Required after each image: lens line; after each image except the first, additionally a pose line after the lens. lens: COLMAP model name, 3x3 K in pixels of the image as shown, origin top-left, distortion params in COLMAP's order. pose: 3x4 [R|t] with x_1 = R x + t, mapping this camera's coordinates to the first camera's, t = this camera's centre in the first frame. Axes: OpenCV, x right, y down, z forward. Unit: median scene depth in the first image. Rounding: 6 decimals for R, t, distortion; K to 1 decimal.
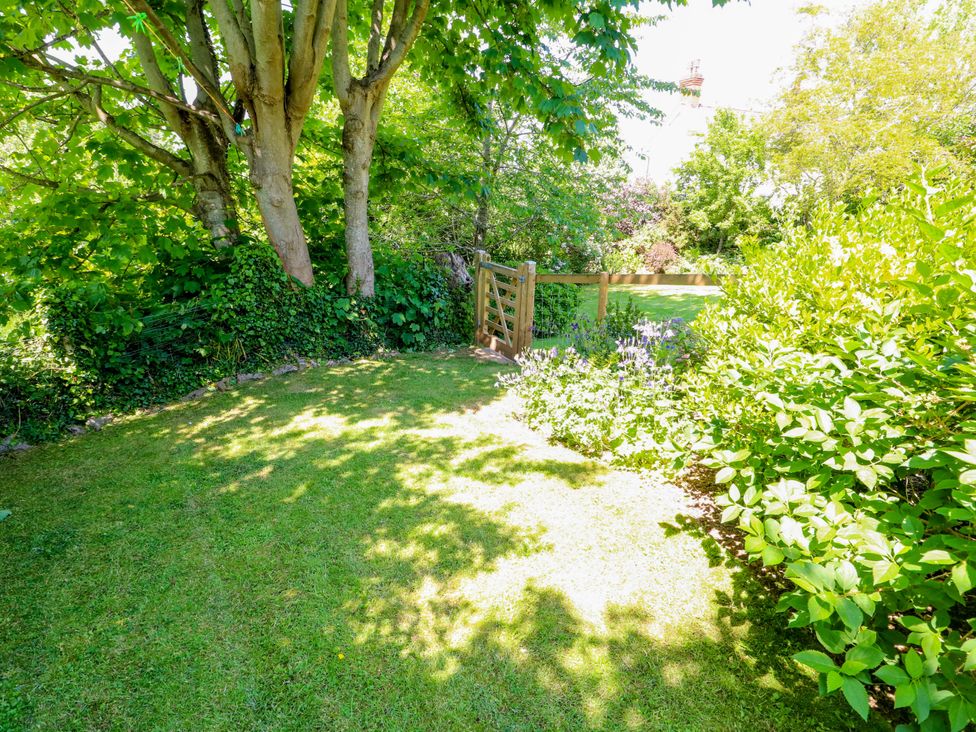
lens RADIAL K [[501.4, 0, 488.0], [0, 501.4, 366.0], [0, 0, 1]] dist [0.001916, -0.019730]
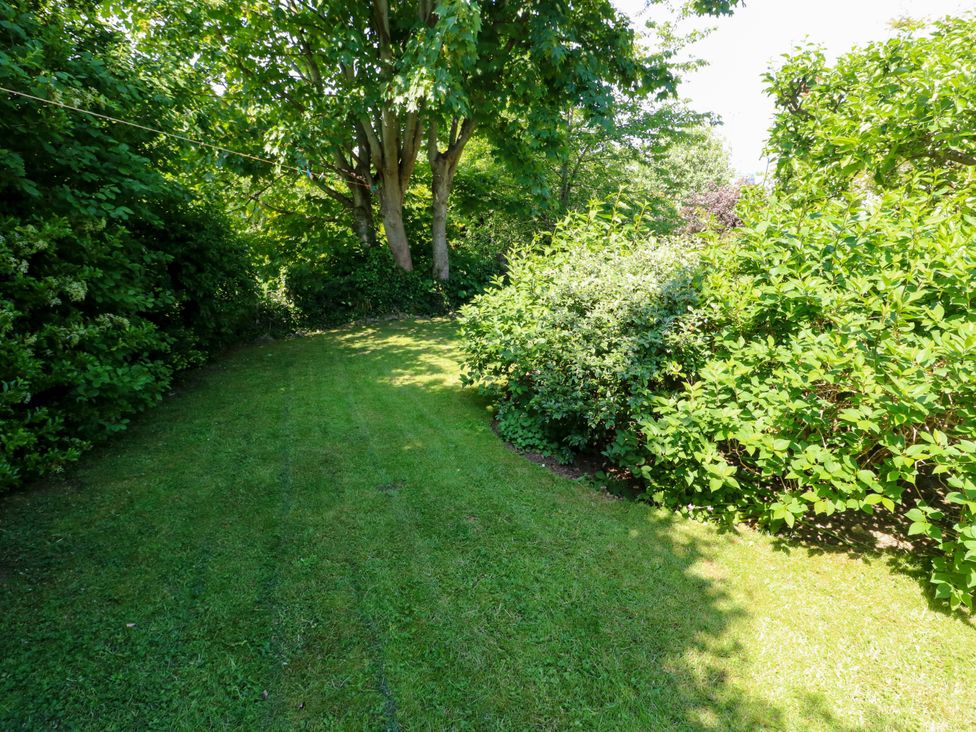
lens RADIAL K [[501.4, 0, 488.0], [0, 501.4, 366.0], [0, 0, 1]] dist [0.001916, -0.019730]
pose [[0.960777, 0.090373, -0.262182, 0.424307], [-0.085445, 0.995886, 0.030164, 0.098287], [0.263829, -0.006578, 0.964547, -0.653785]]
